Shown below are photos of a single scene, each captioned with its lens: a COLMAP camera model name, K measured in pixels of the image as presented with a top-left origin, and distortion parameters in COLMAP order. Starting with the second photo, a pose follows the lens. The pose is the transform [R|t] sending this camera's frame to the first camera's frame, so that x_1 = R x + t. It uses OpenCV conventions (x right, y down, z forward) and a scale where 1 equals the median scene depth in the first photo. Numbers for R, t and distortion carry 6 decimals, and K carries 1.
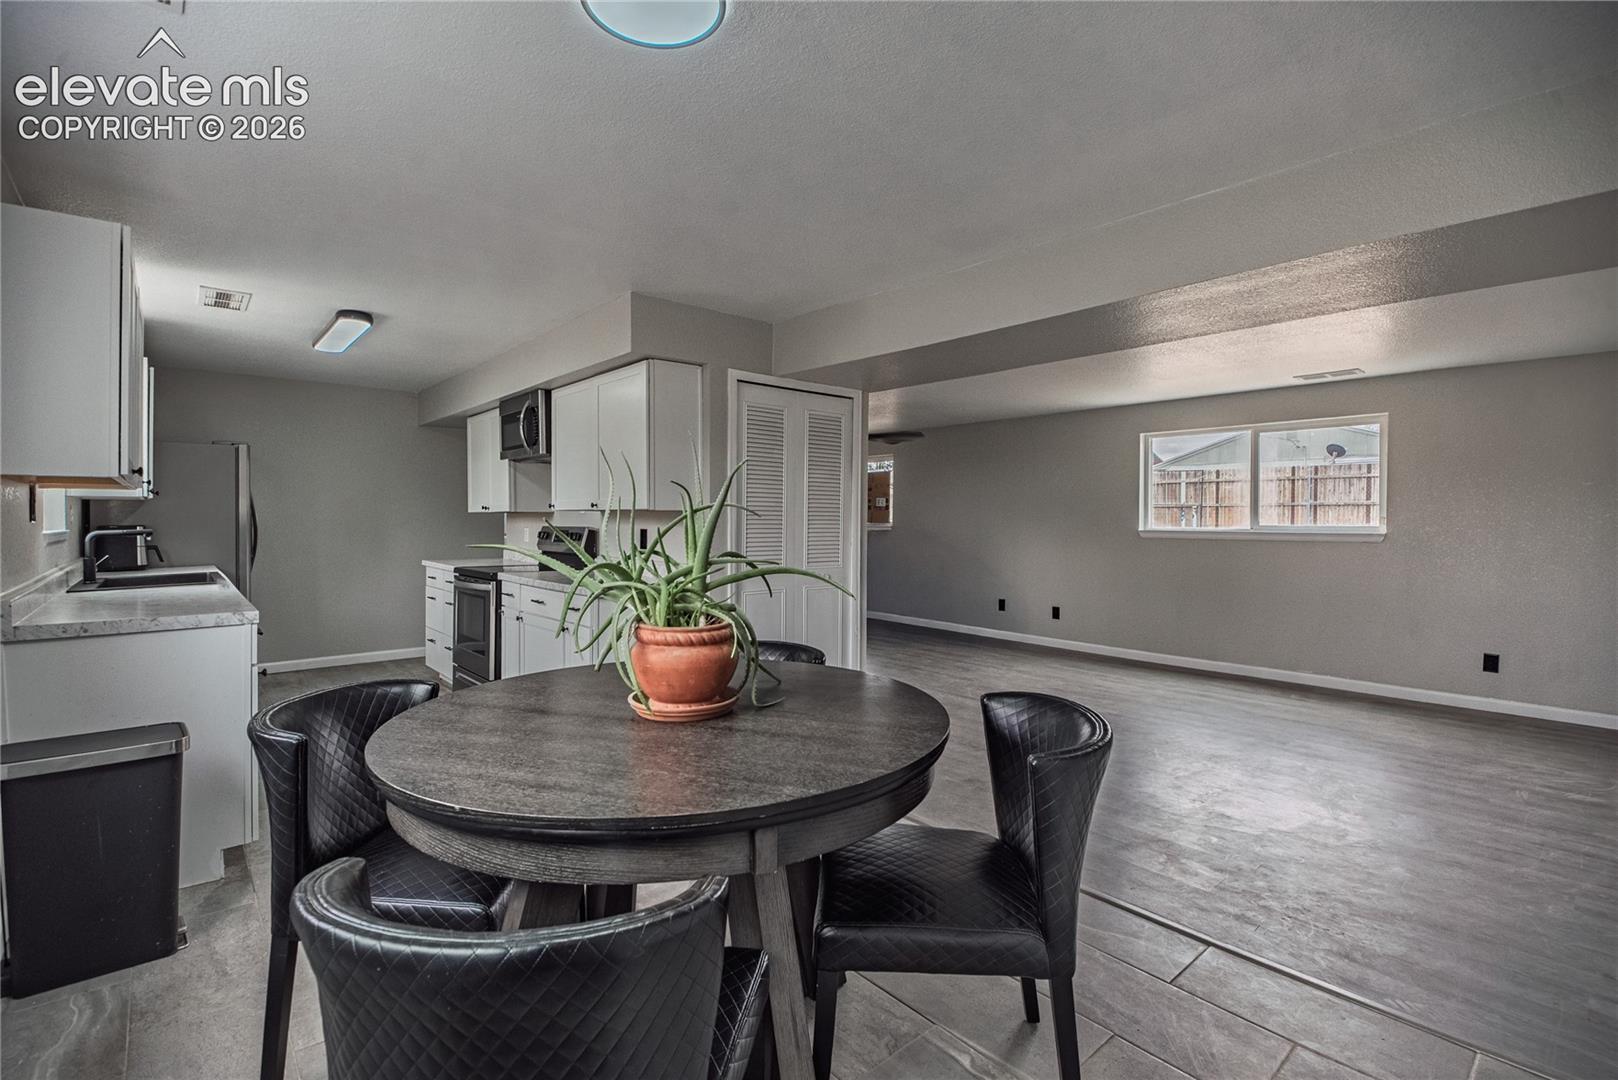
lens RADIAL K [[732.7, 0, 806.6], [0, 732.7, 522.6], [0, 0, 1]] dist [-0.000643, -0.000300]
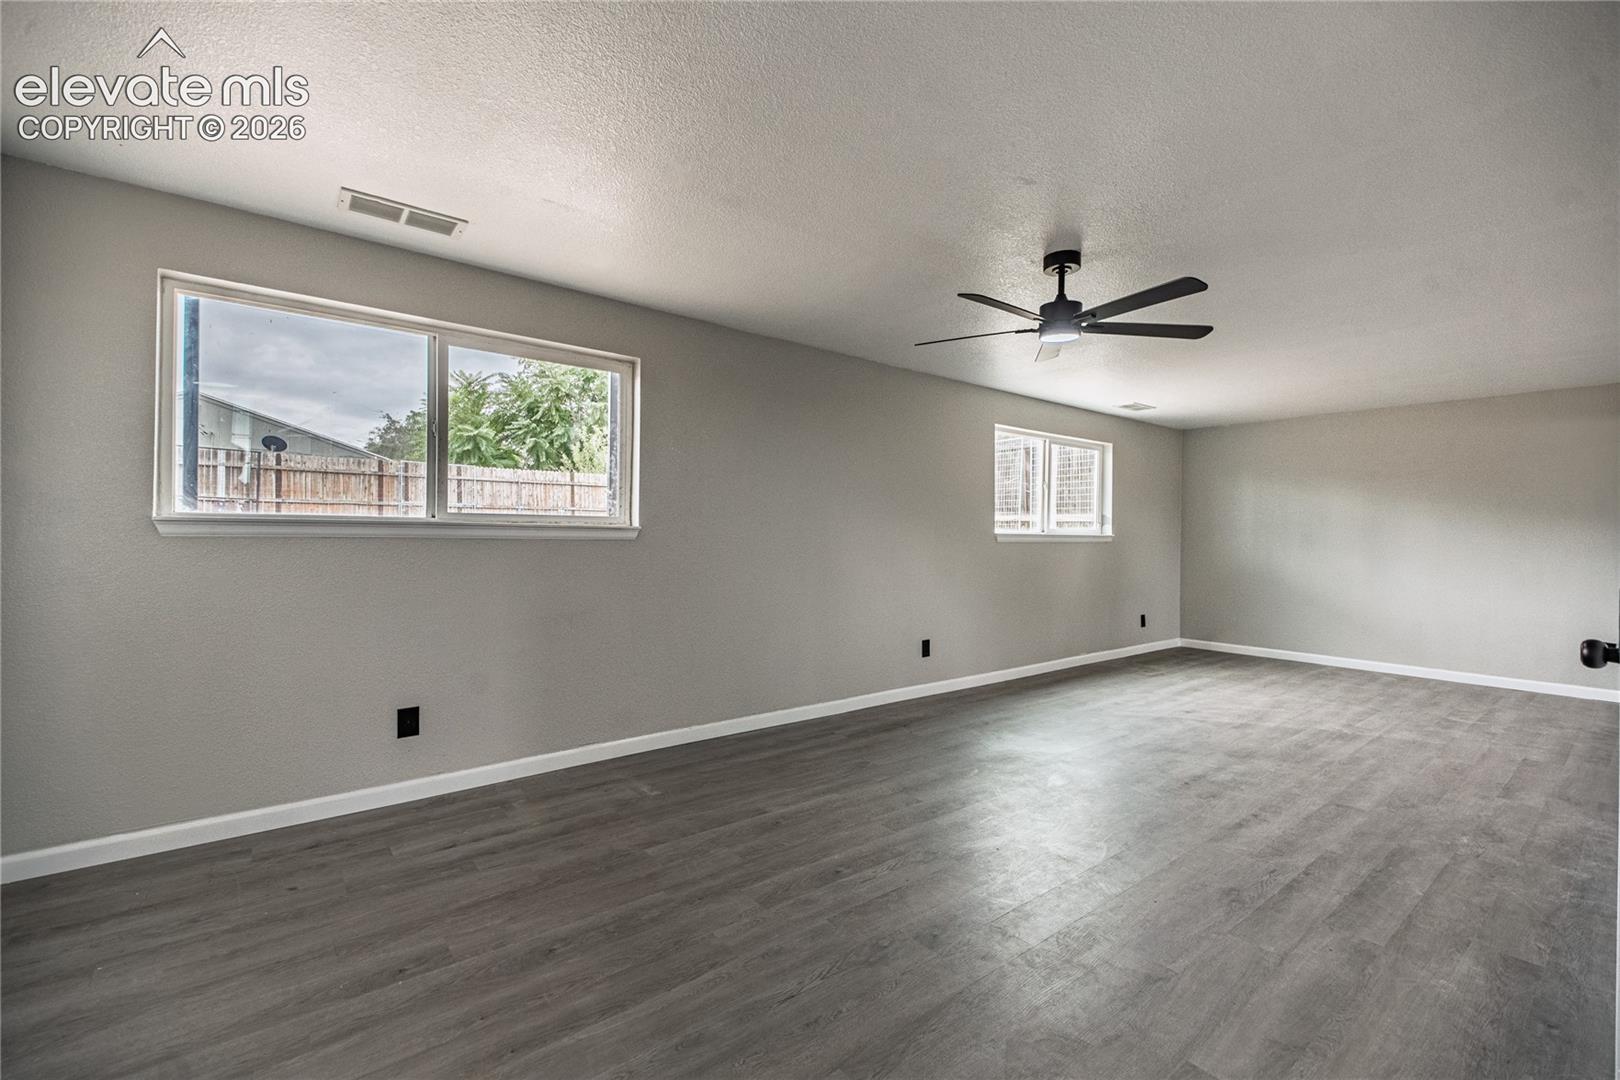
lens RADIAL K [[688.9, 0, 815.3], [0, 688.9, 531.4], [0, 0, 1]] dist [0.001024, -0.000105]
pose [[0.054294, 0.002463, 0.998522, -0.377398], [-0.011913, 0.999927, -0.001819, 0.011849], [-0.998454, -0.011796, 0.054320, 1.185112]]
